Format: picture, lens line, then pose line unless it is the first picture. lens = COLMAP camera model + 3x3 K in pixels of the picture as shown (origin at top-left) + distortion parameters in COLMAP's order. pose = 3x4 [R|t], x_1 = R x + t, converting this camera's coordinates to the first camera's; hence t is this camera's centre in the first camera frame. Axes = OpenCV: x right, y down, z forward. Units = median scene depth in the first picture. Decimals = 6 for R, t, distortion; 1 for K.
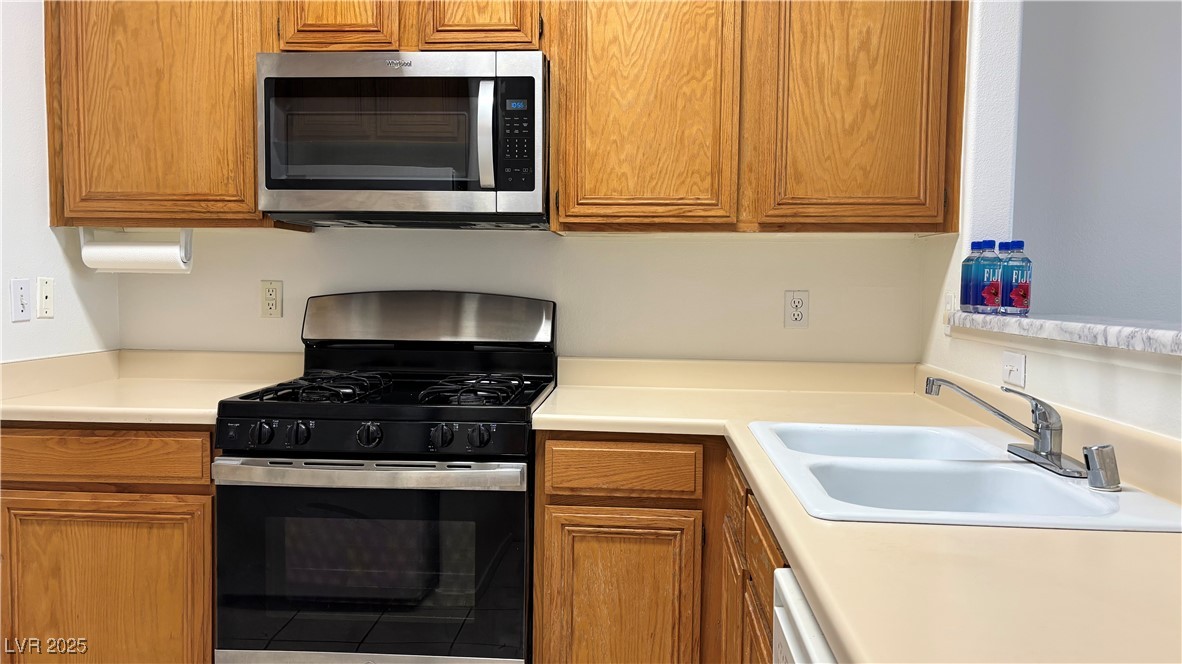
lens RADIAL K [[895.9, 0, 591.0], [0, 895.9, 332.0], [0, 0, 1]] dist [0.003862, 0.003926]
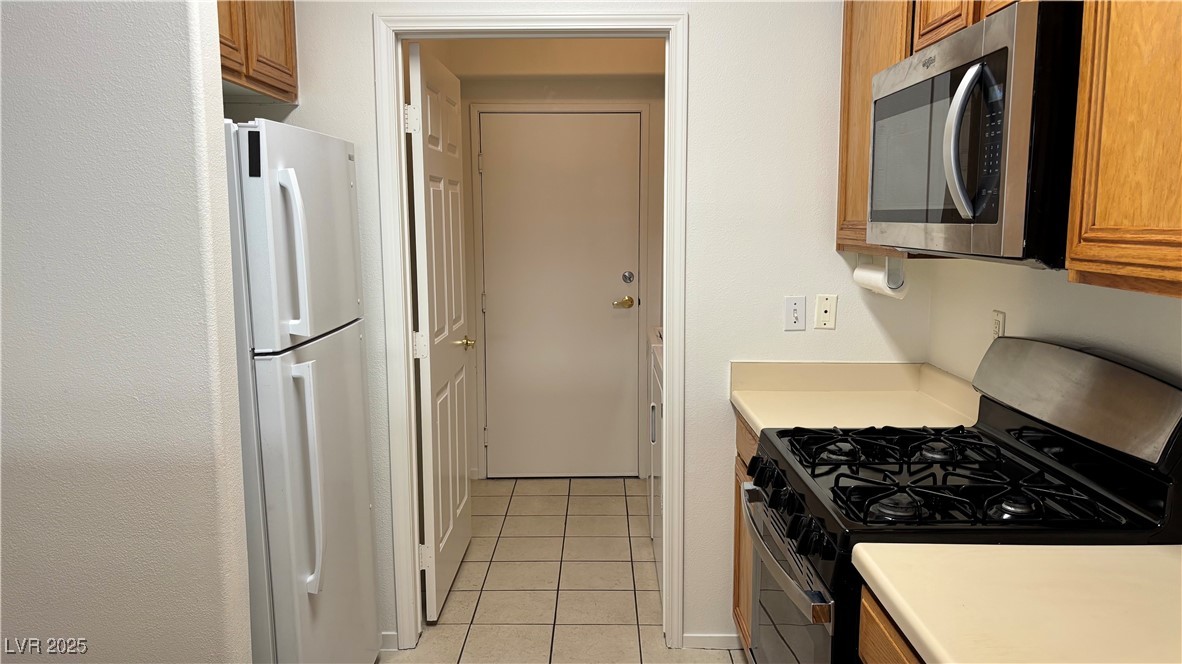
lens RADIAL K [[895.9, 0, 591.0], [0, 895.9, 332.0], [0, 0, 1]] dist [0.003862, 0.003926]
pose [[0.057803, 0.114499, -0.991740, 0.564760], [-0.050008, 0.992486, 0.111670, -0.132200], [0.997075, 0.043140, 0.063095, 0.640621]]
